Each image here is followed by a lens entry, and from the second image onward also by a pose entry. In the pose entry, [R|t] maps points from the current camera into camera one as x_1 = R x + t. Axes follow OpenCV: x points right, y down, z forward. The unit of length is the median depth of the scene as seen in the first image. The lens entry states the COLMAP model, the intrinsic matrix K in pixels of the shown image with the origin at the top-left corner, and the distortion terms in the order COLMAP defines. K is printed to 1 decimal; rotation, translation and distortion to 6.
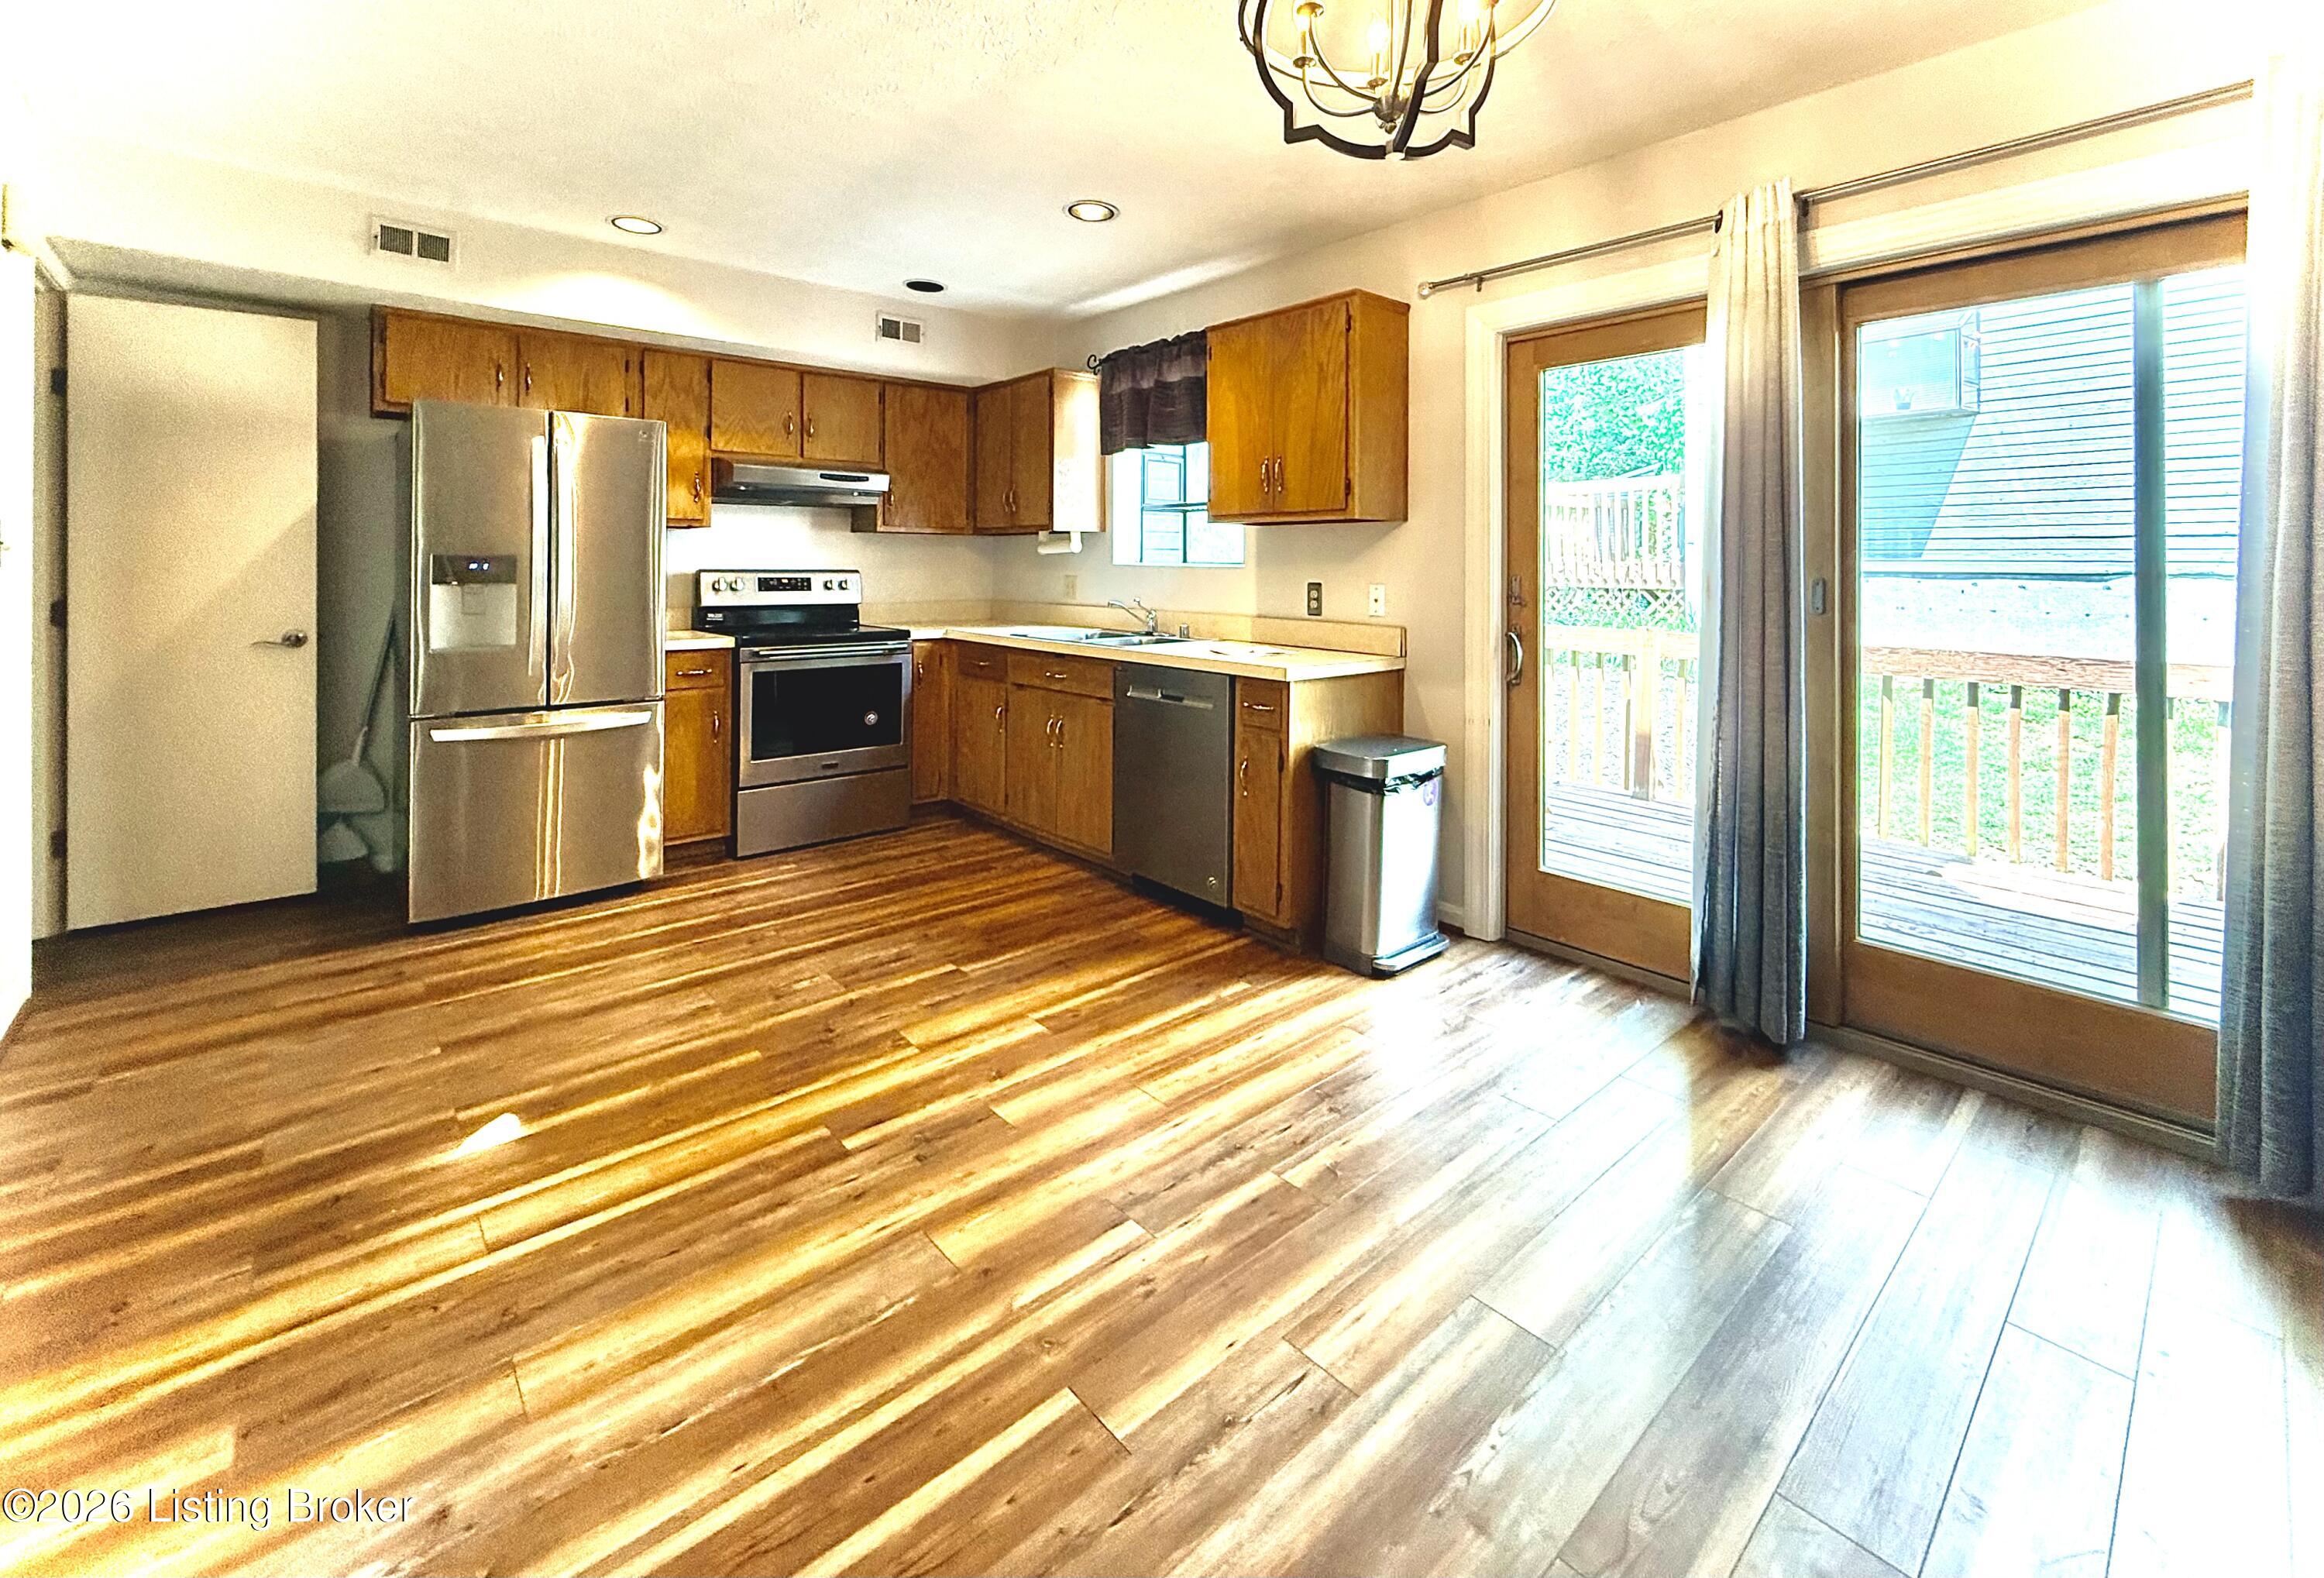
lens RADIAL K [[967.9, 0, 1159.5], [0, 967.9, 567.7], [0, 0, 1]] dist [-0.000943, 0.000124]
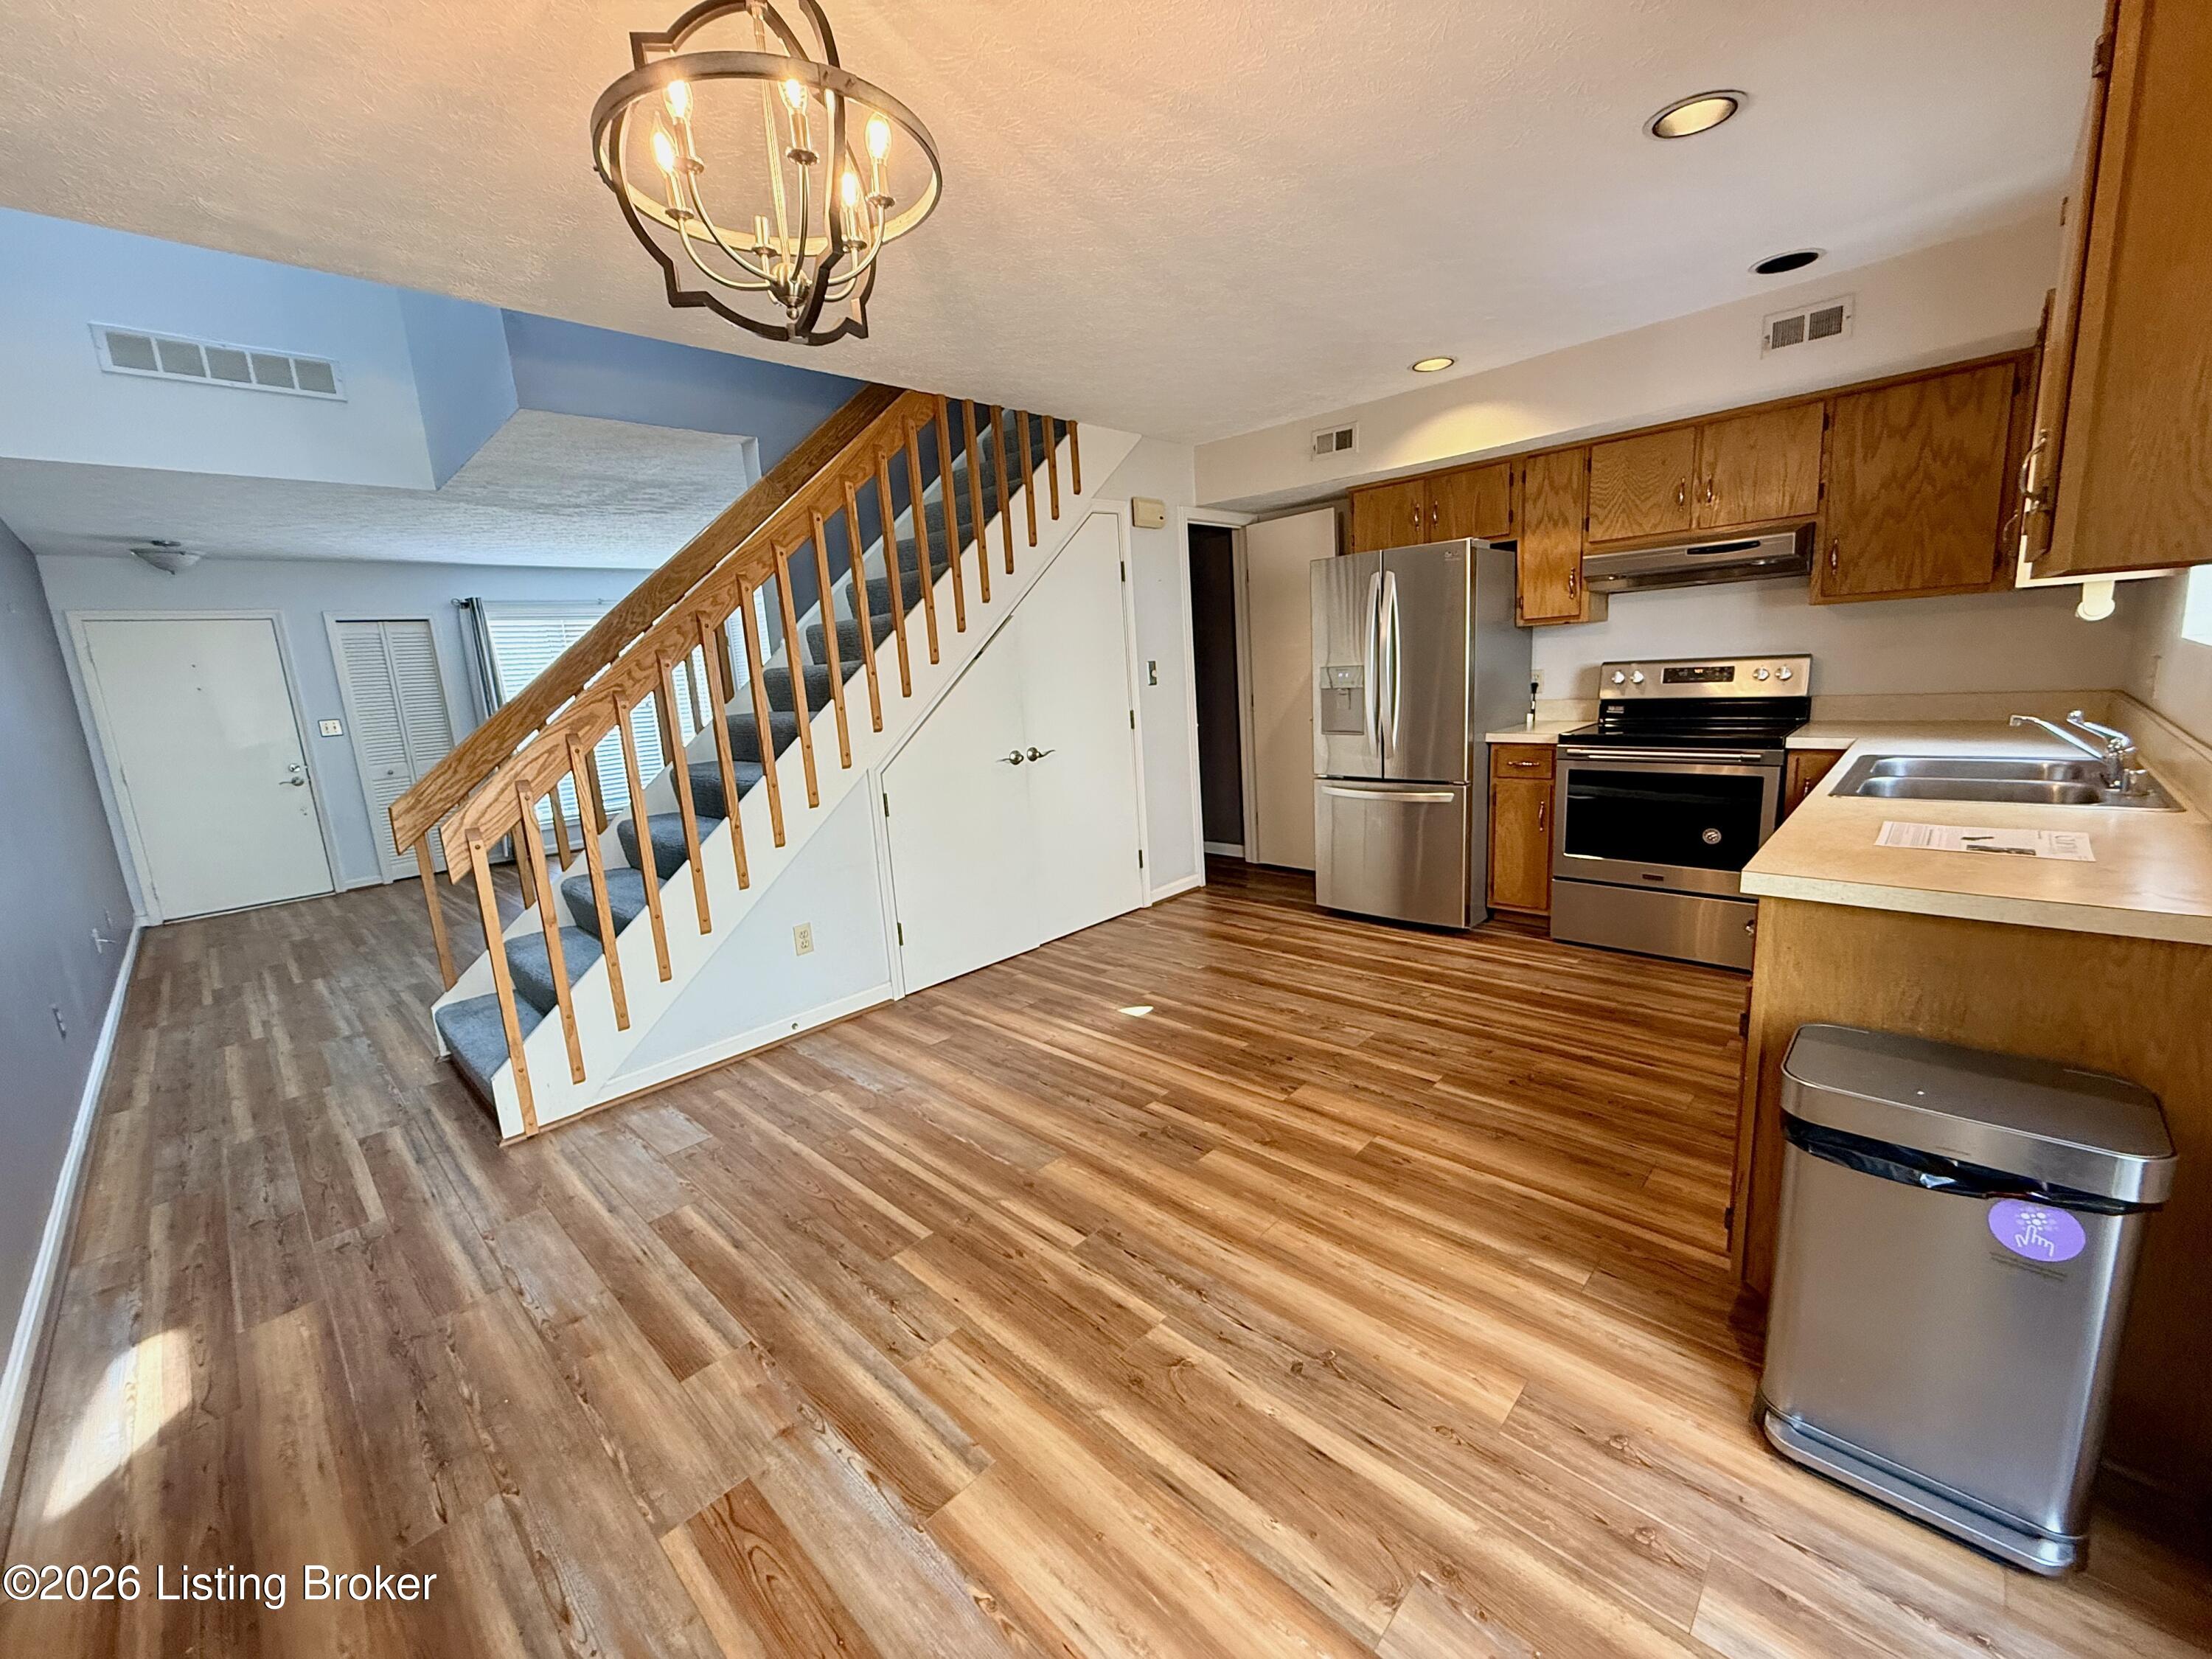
lens RADIAL K [[874.0, 0, 1106.0], [0, 874.0, 829.5], [0, 0, 1]] dist [-0.000408, 0.000122]
pose [[0.084480, 0.176388, -0.980689, 0.905200], [0.062156, 0.981358, 0.181863, -0.055205], [0.994485, -0.076319, 0.071941, 0.884347]]
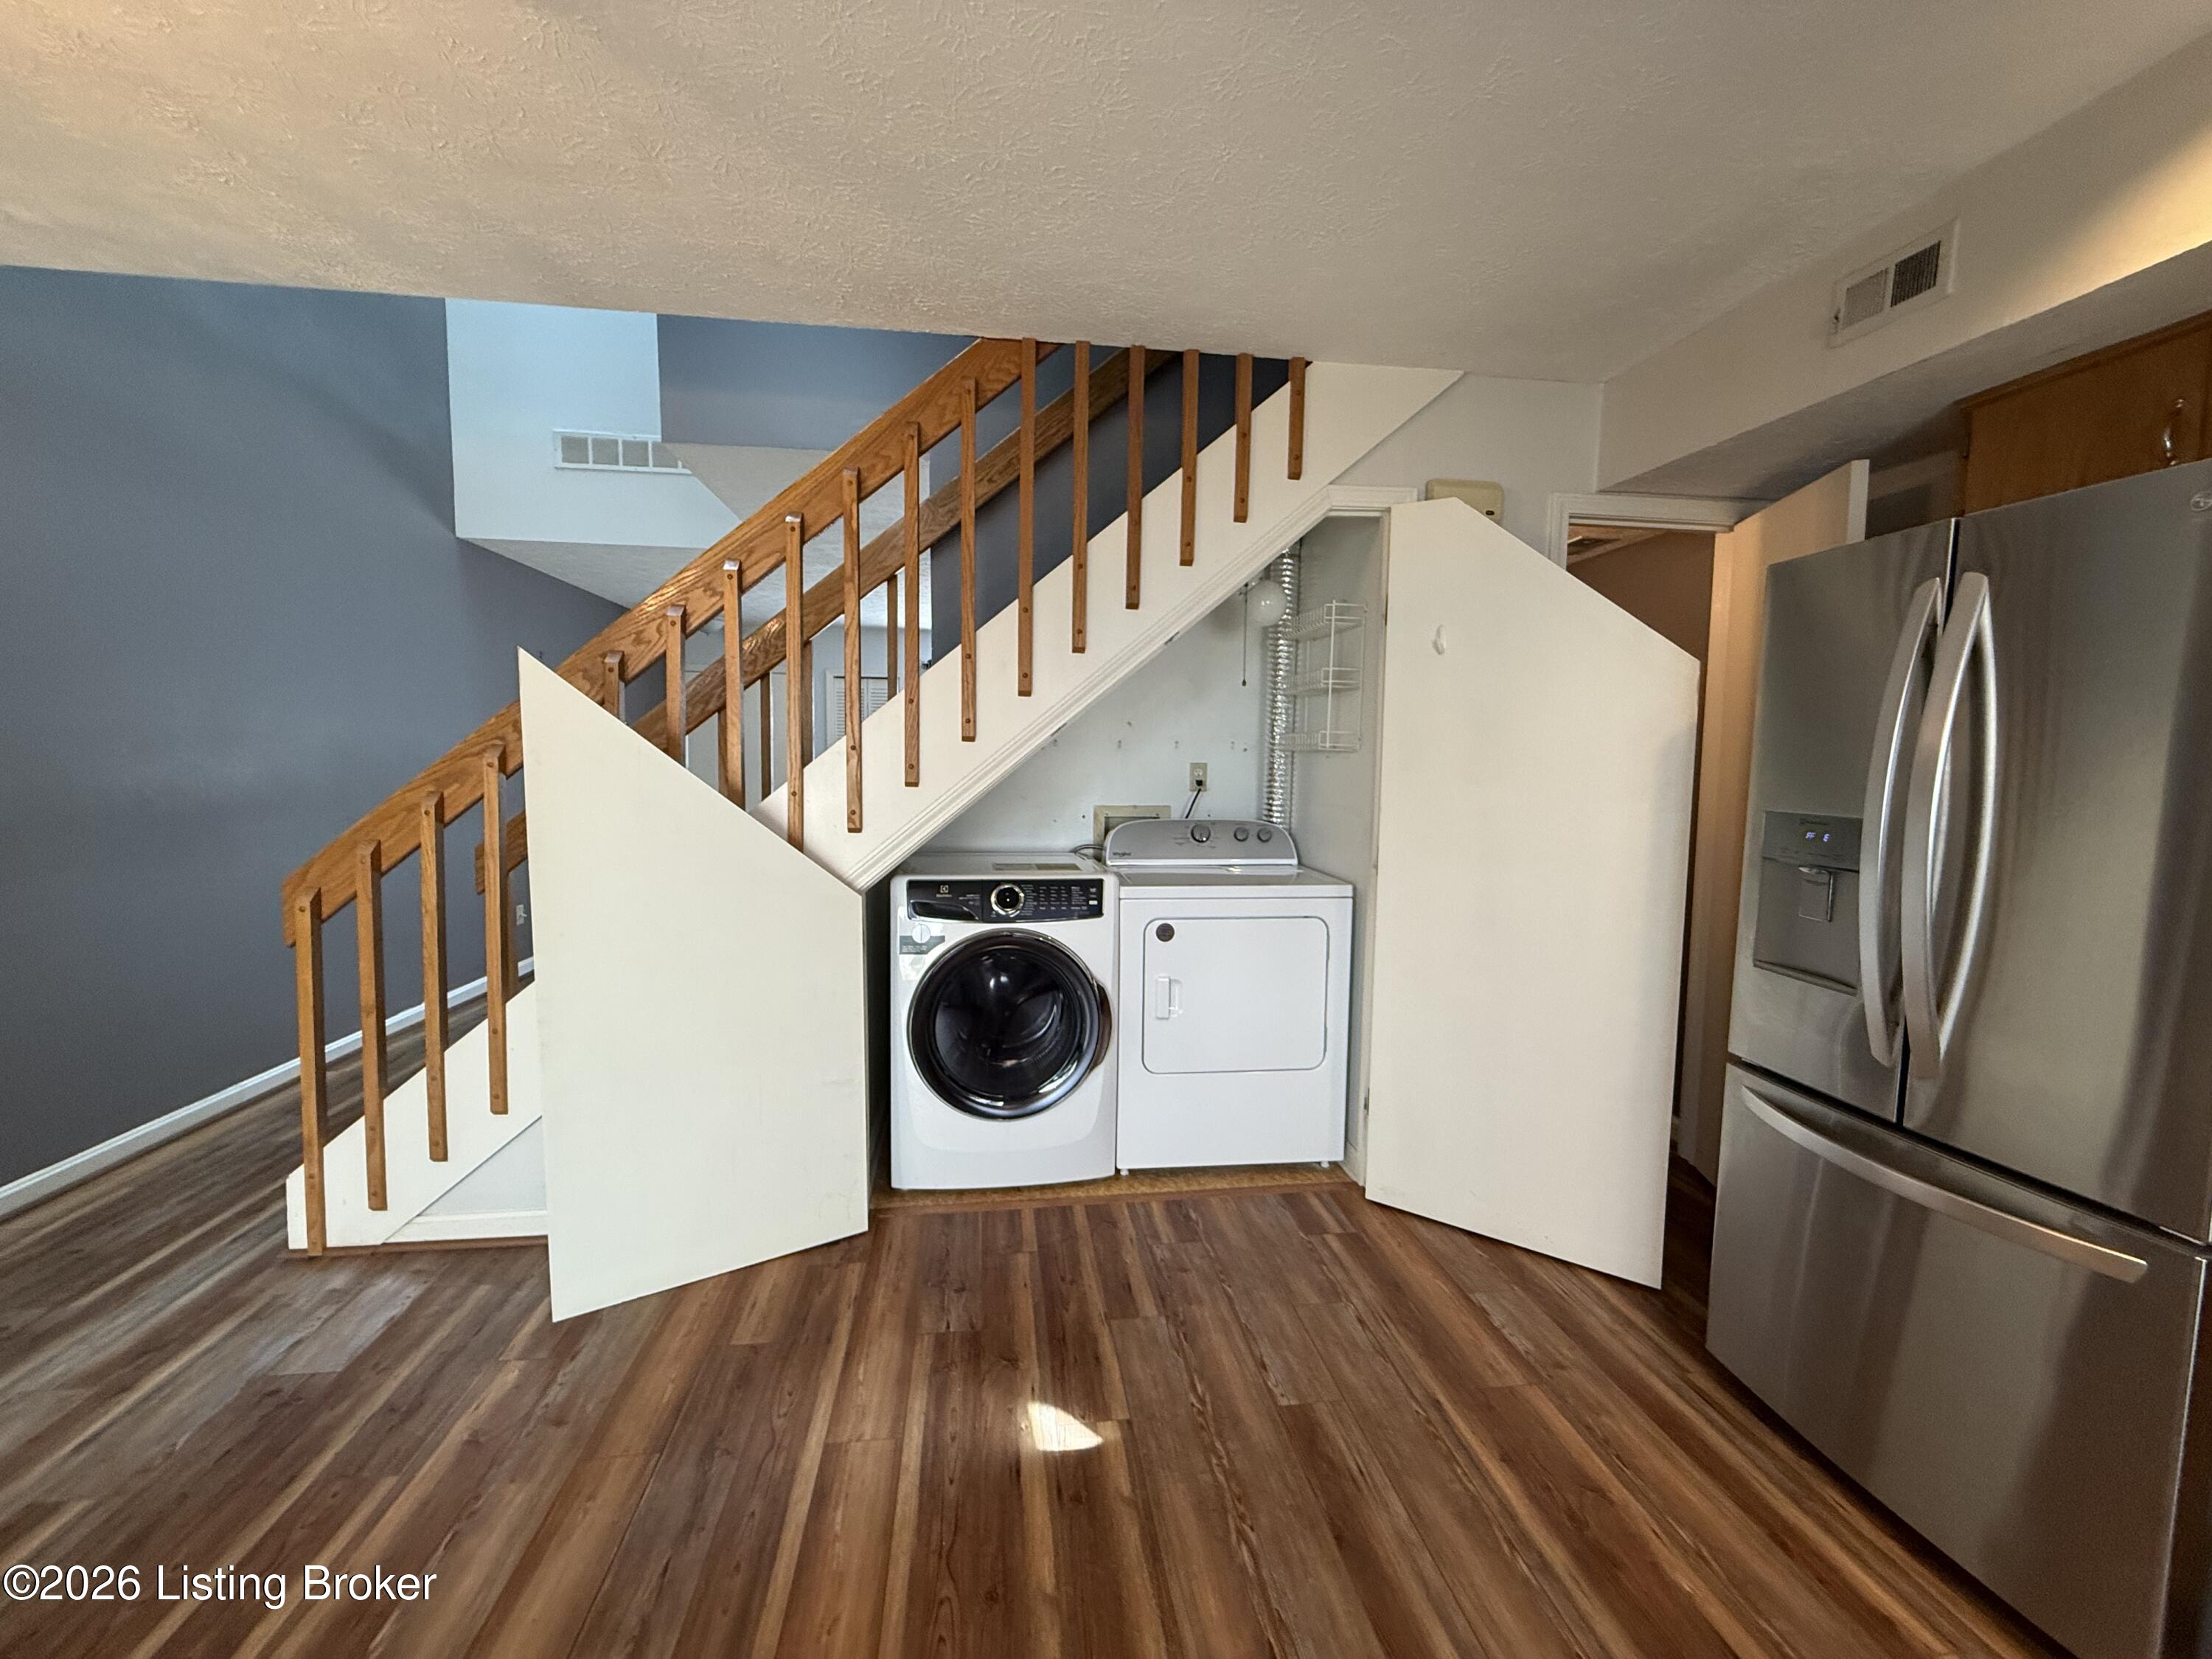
lens RADIAL K [[880.4, 0, 1106.0], [0, 880.4, 829.5], [0, 0, 1]] dist [0.000285, 0.000085]
pose [[-0.554881, 0.055592, -0.830070, -0.065922], [-0.019217, 0.996642, 0.079594, -0.063412], [0.831708, 0.060117, -0.551949, 1.519897]]
